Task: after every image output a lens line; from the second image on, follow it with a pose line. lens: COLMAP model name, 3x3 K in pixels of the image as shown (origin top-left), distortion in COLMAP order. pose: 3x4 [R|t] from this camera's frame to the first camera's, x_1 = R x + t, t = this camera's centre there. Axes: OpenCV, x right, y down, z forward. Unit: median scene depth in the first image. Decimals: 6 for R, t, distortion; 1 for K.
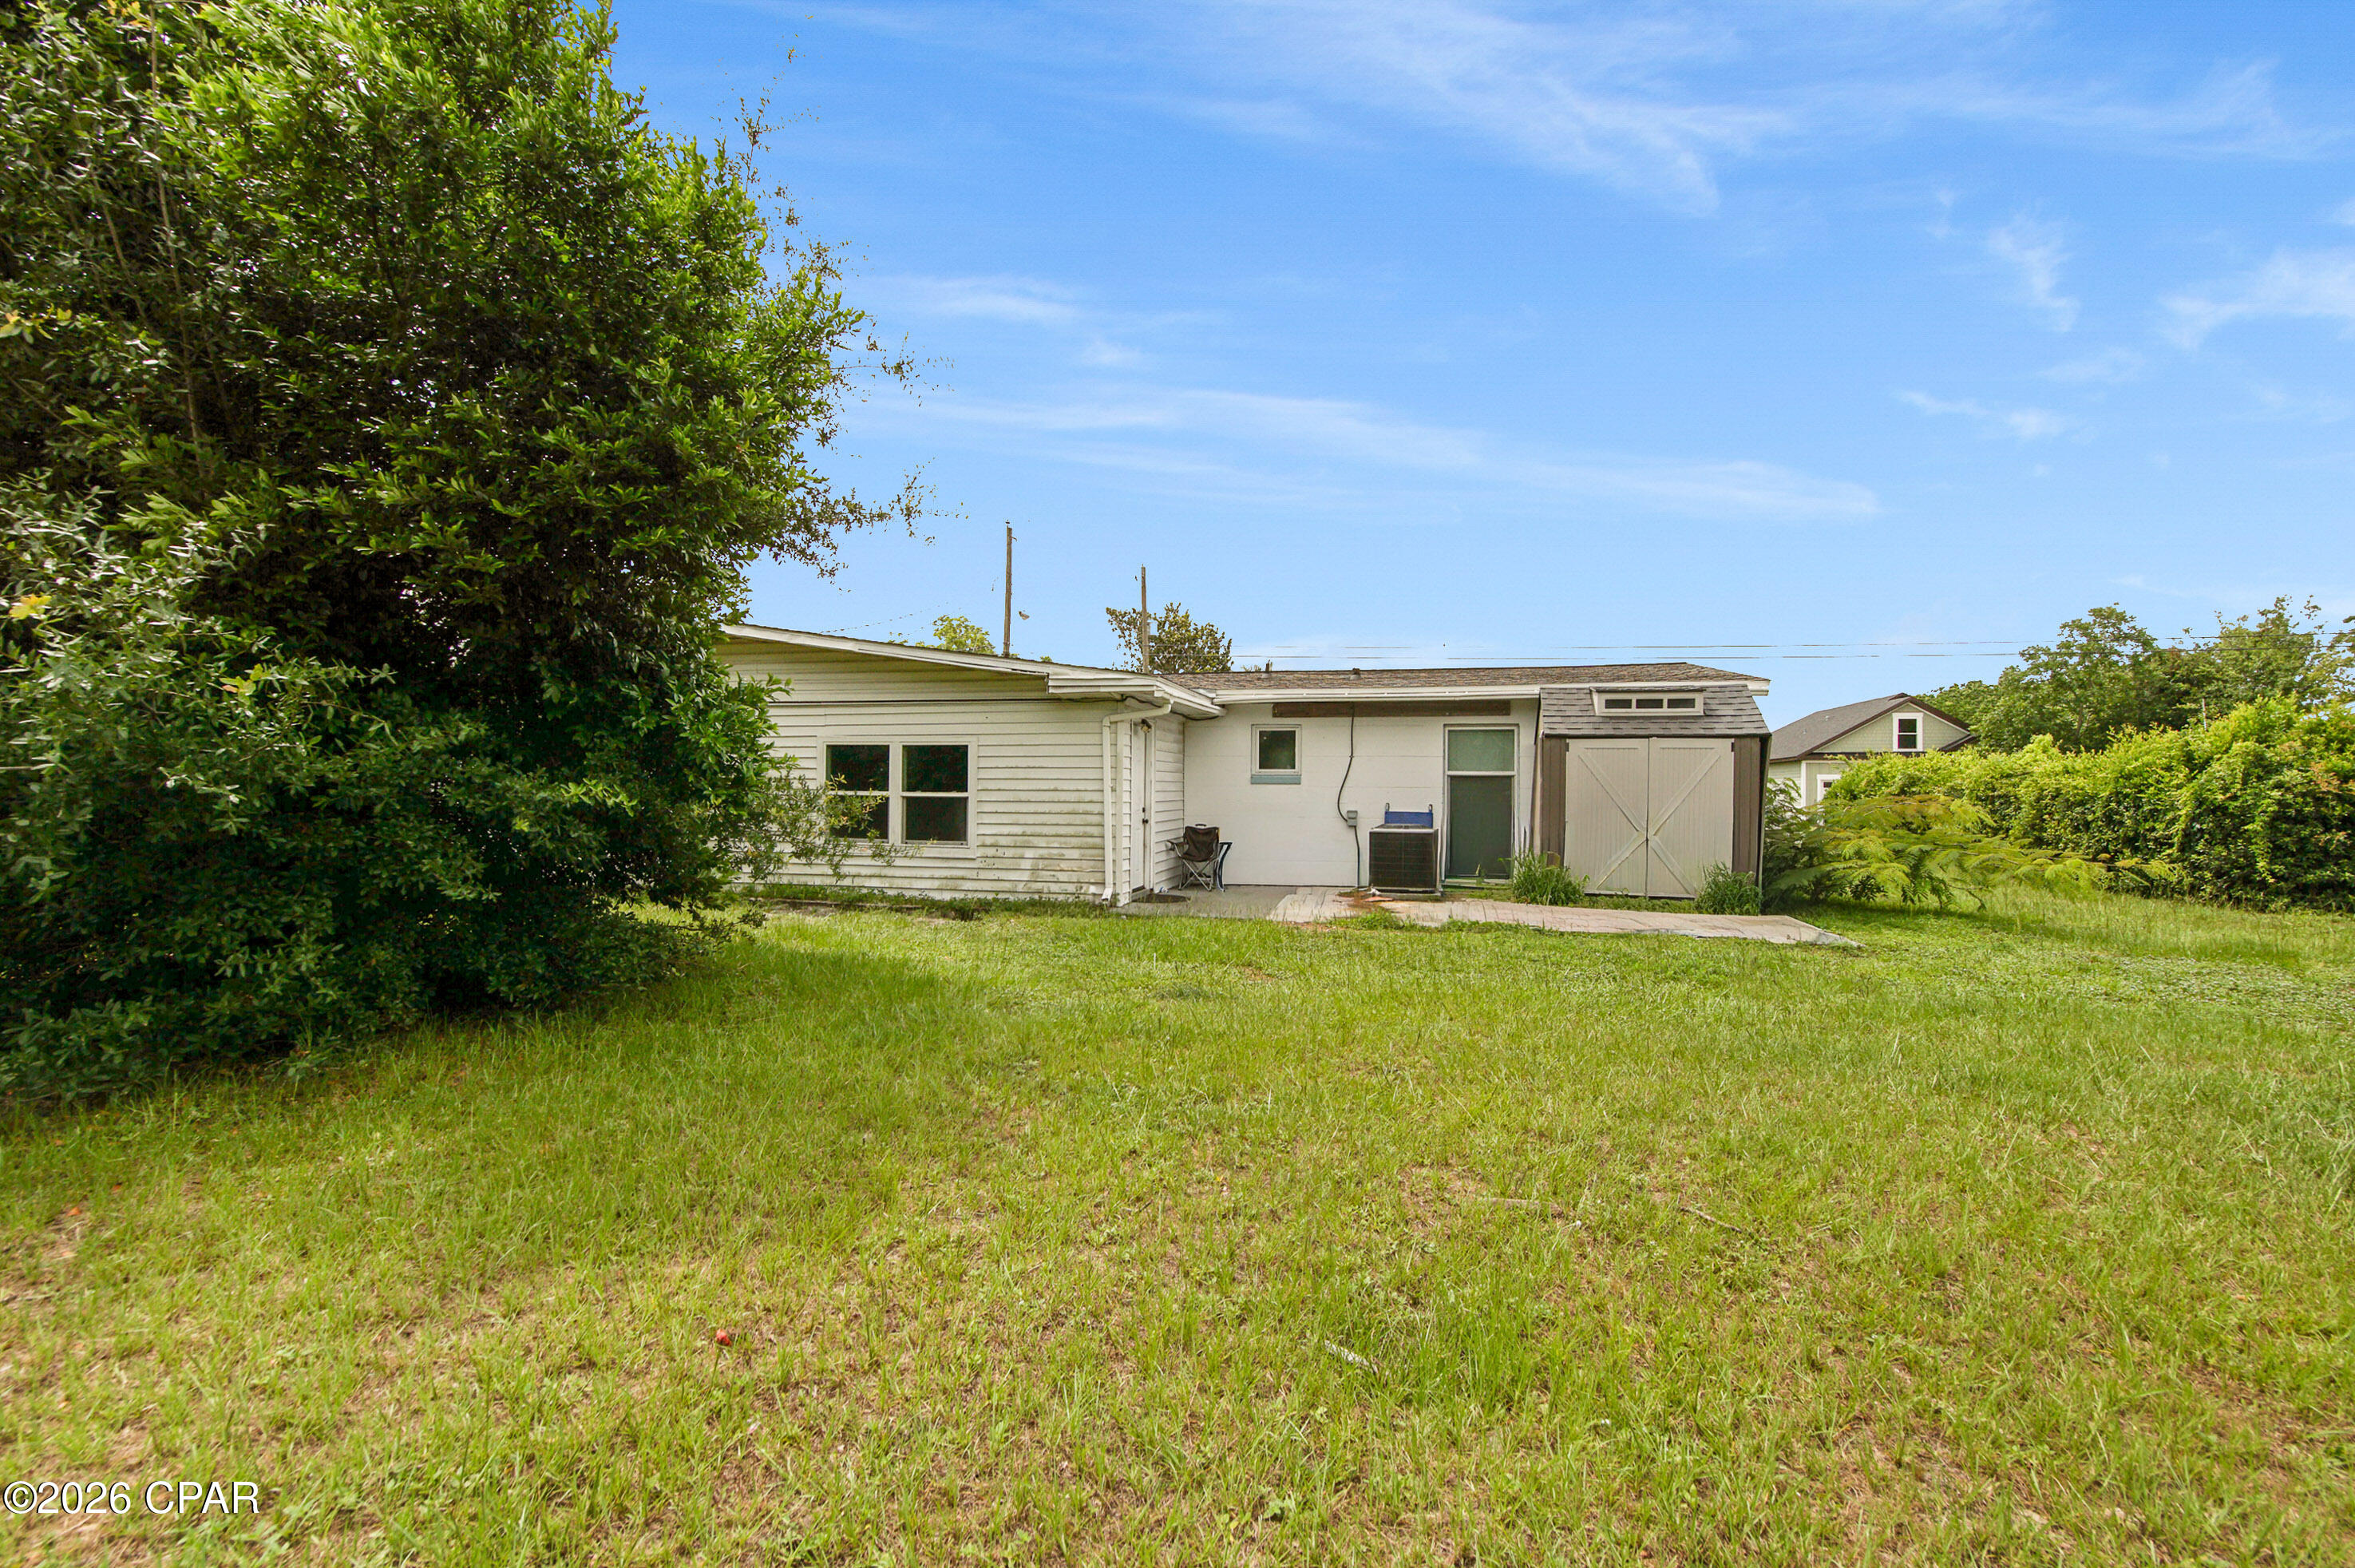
lens RADIAL K [[1083.9, 0, 1176.4], [0, 1083.9, 789.6], [0, 0, 1]] dist [-0.015580, 0.003846]
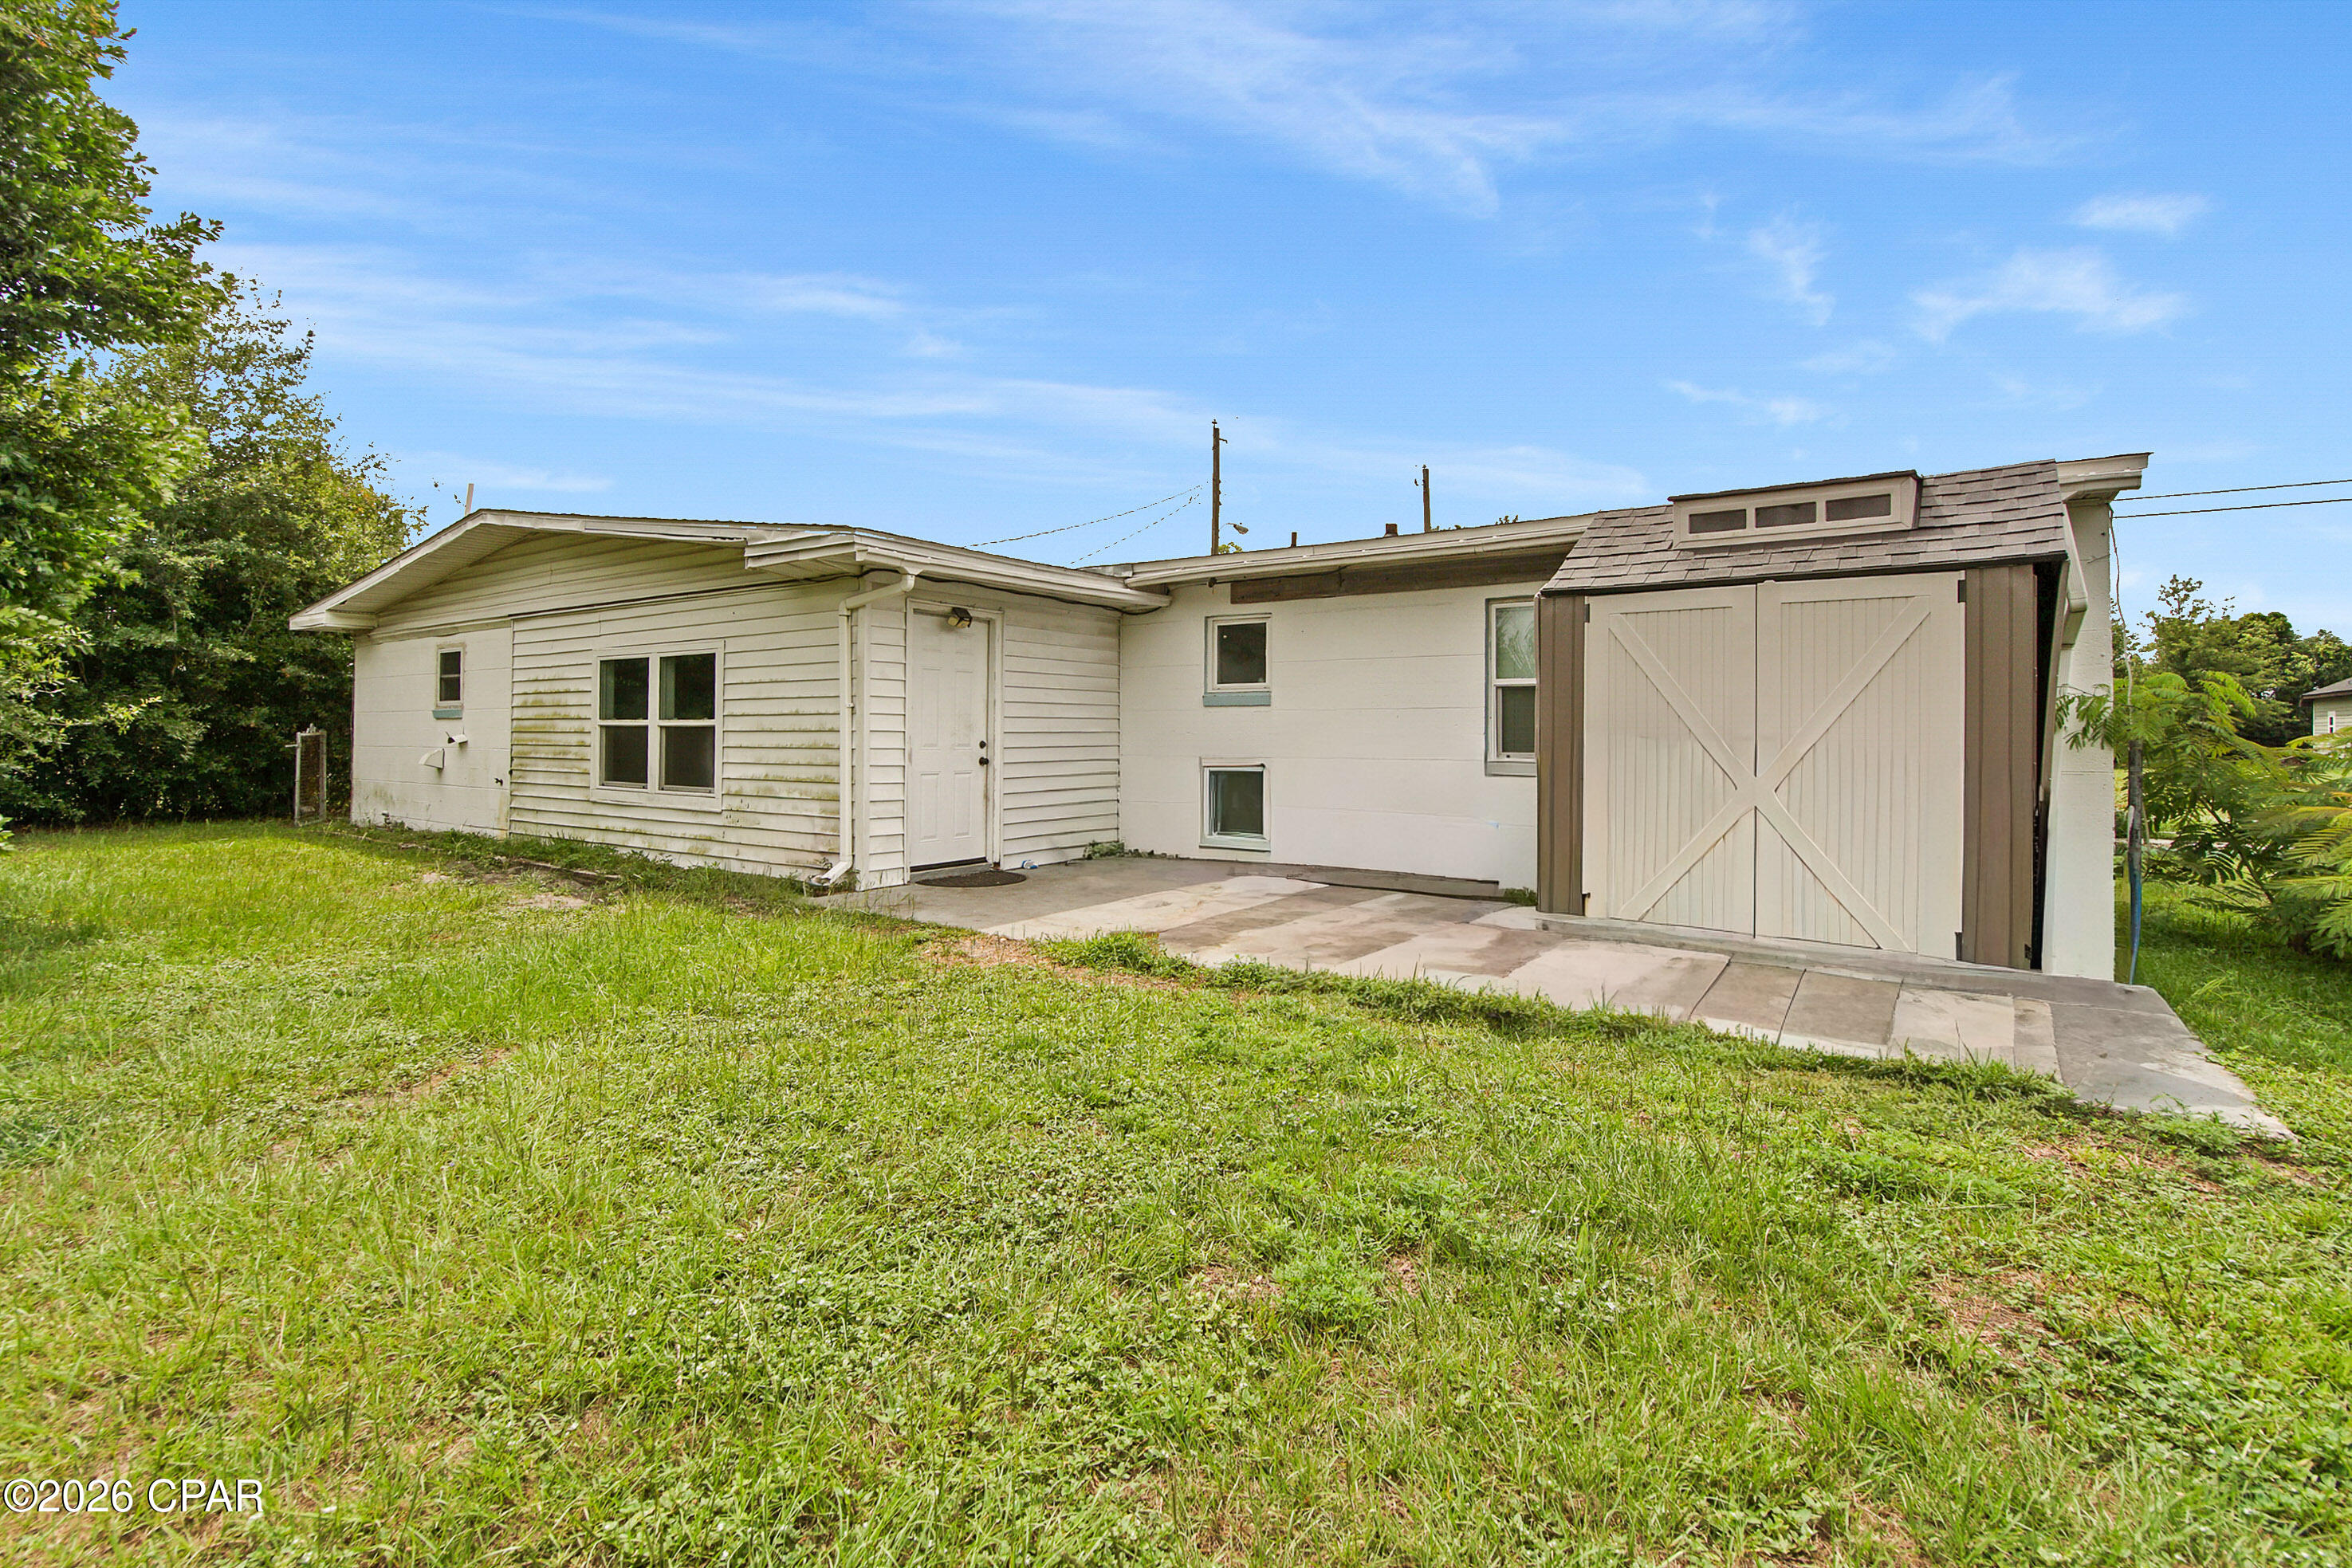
lens RADIAL K [[1082.4, 0, 1183.9], [0, 1082.4, 730.9], [0, 0, 1]] dist [-0.015580, 0.003846]
pose [[0.928666, -0.006349, -0.370862, 0.357763], [0.004957, 0.999977, -0.004707, 0.015203], [0.370883, 0.002533, 0.928676, 0.454719]]
